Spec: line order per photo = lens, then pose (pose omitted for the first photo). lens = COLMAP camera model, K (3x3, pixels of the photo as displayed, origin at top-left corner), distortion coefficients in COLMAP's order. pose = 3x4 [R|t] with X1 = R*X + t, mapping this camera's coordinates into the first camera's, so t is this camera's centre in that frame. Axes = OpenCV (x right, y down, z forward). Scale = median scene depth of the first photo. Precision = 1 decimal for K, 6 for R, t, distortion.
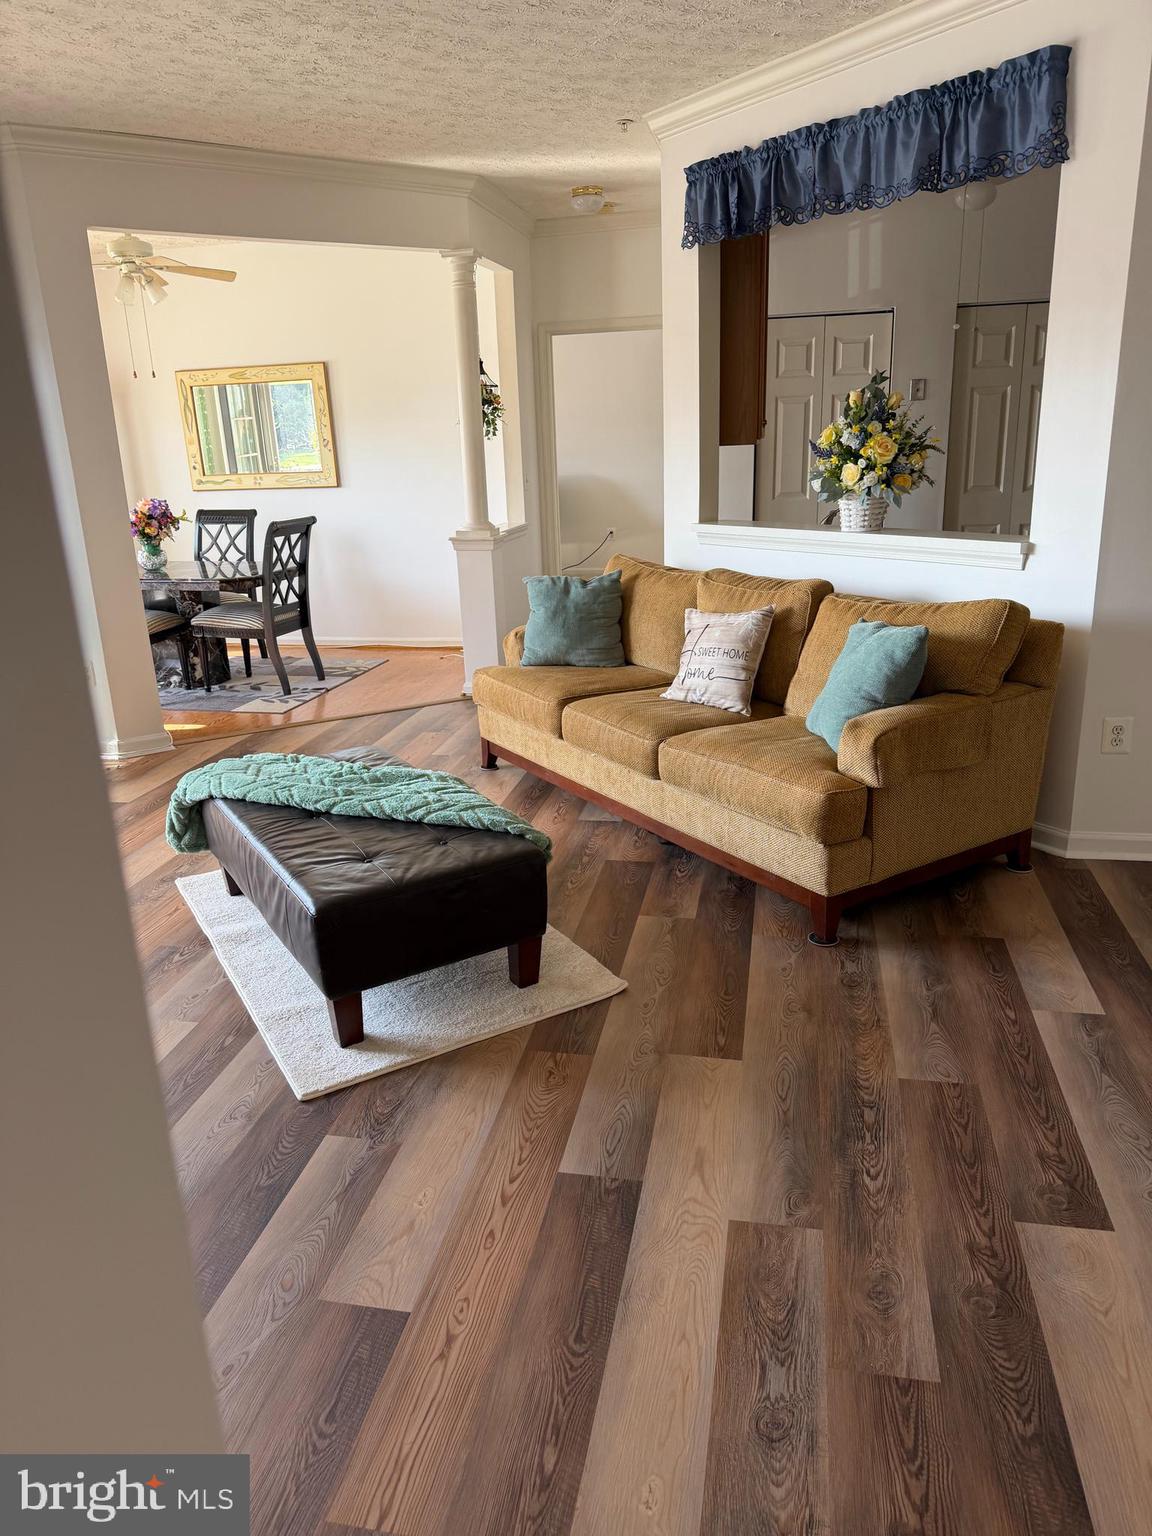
lens RADIAL K [[1081.2, 0, 579.5], [0, 1081.2, 779.0], [0, 0, 1]] dist [0.016956, -0.005799]
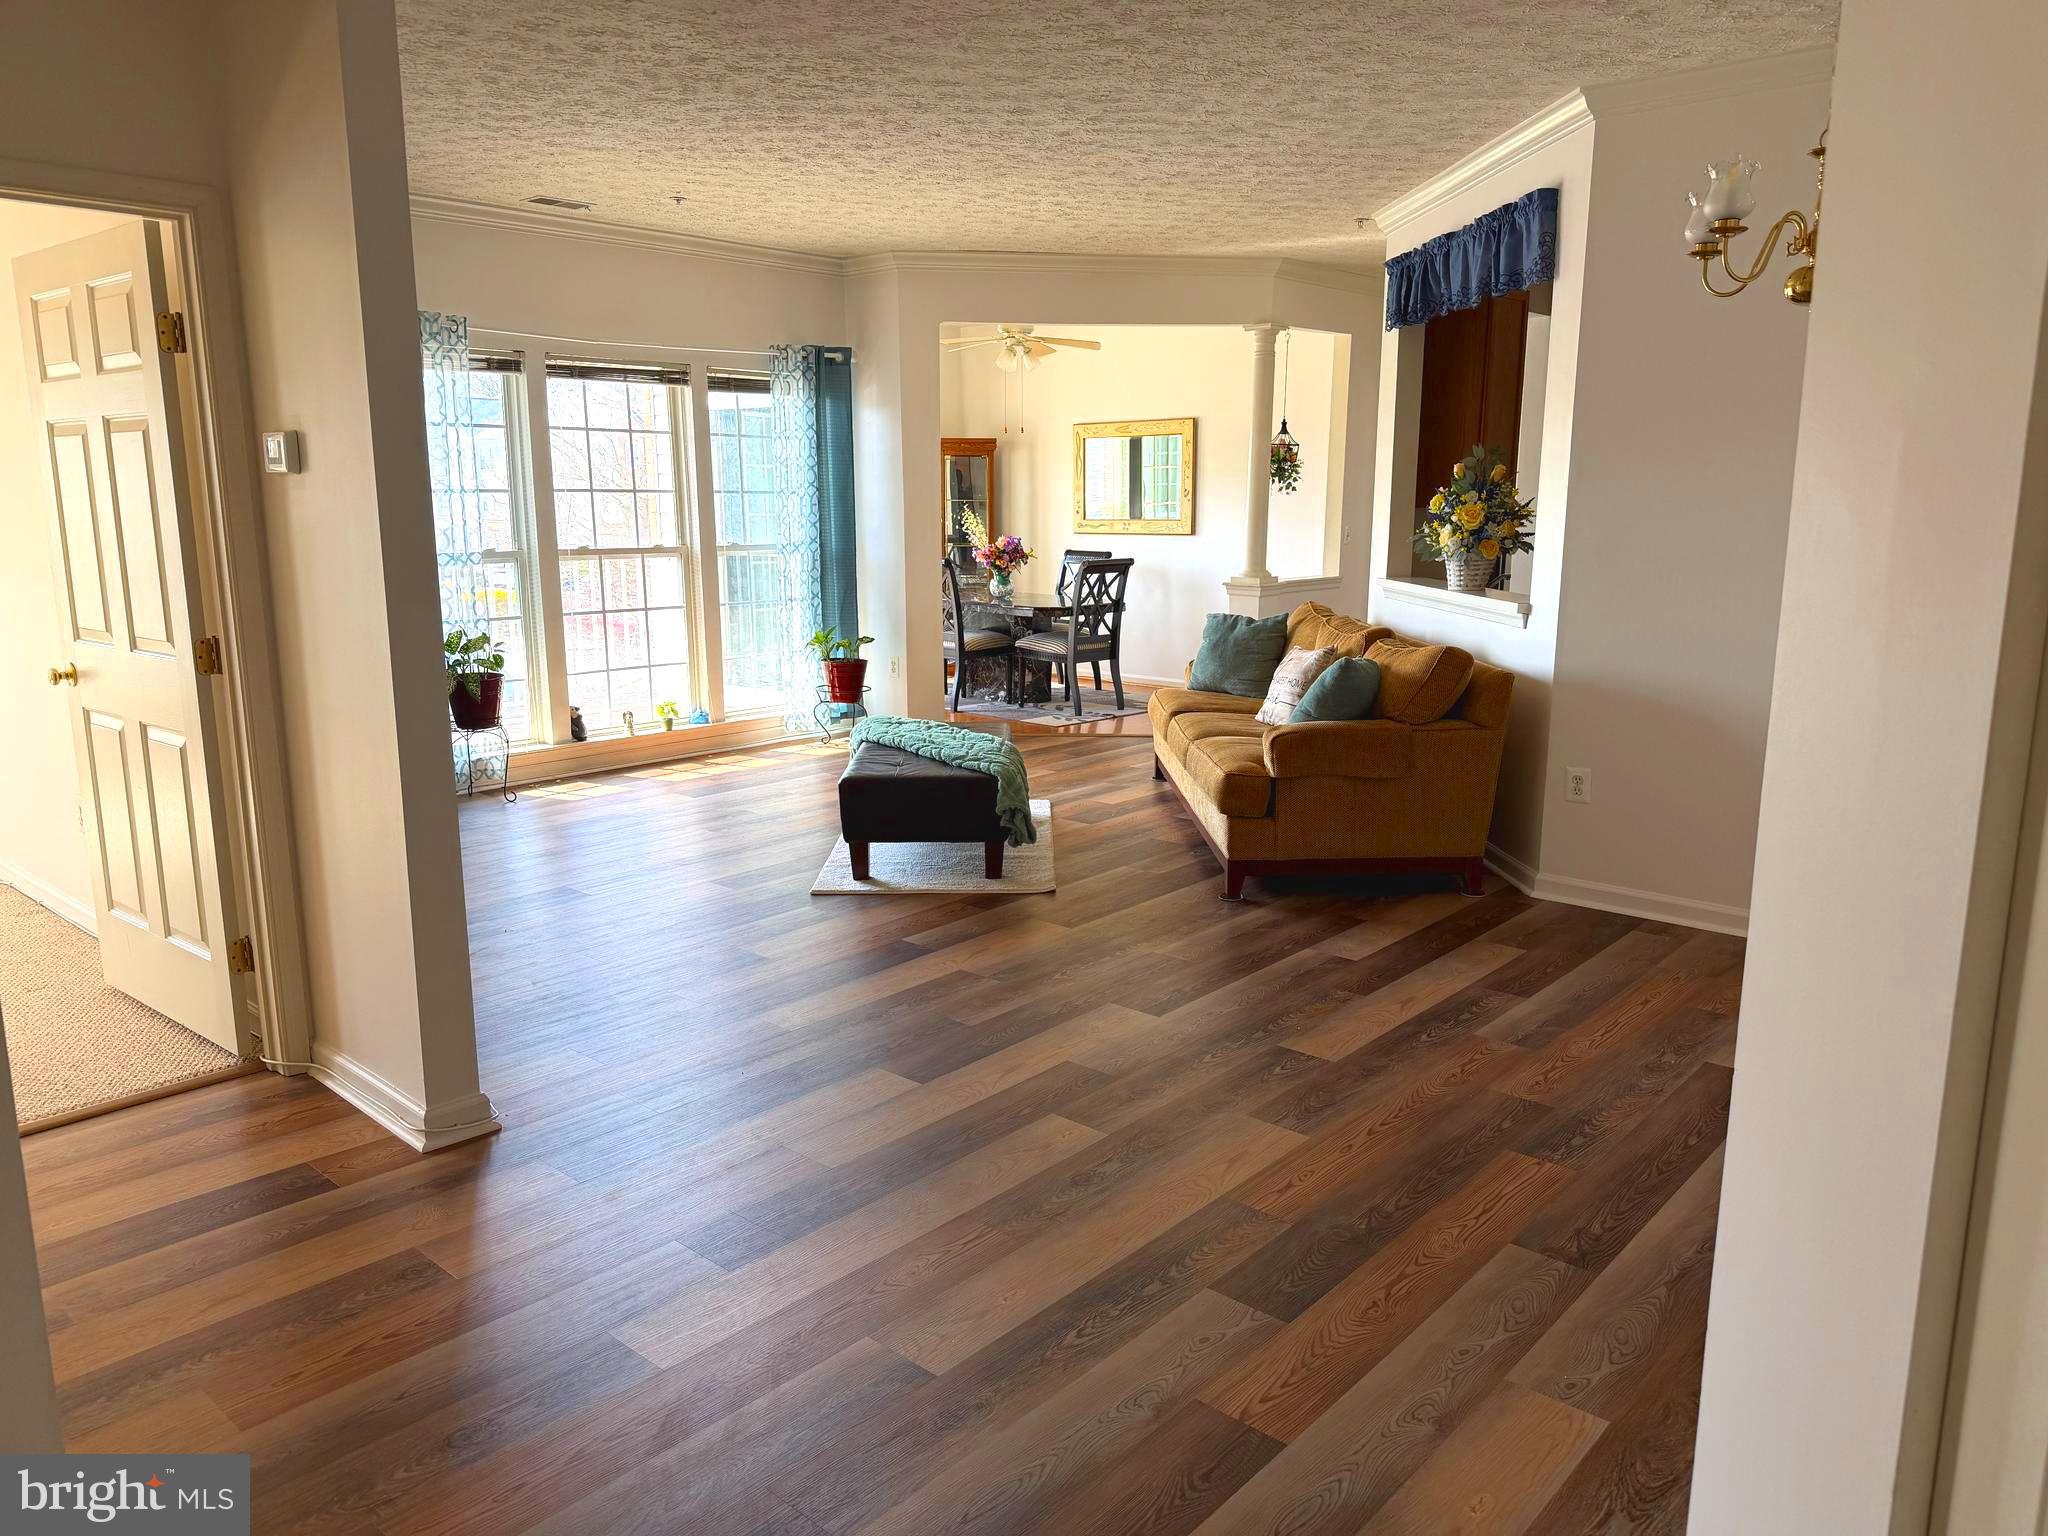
lens RADIAL K [[1441.5, 0, 1044.4], [0, 1441.5, 835.3], [0, 0, 1]] dist [0.016956, -0.005799]
pose [[0.865072, 0.151846, -0.478114, 0.437383], [-0.184275, 0.982643, -0.021335, 0.081730], [0.466576, 0.106561, 0.878038, -0.297788]]
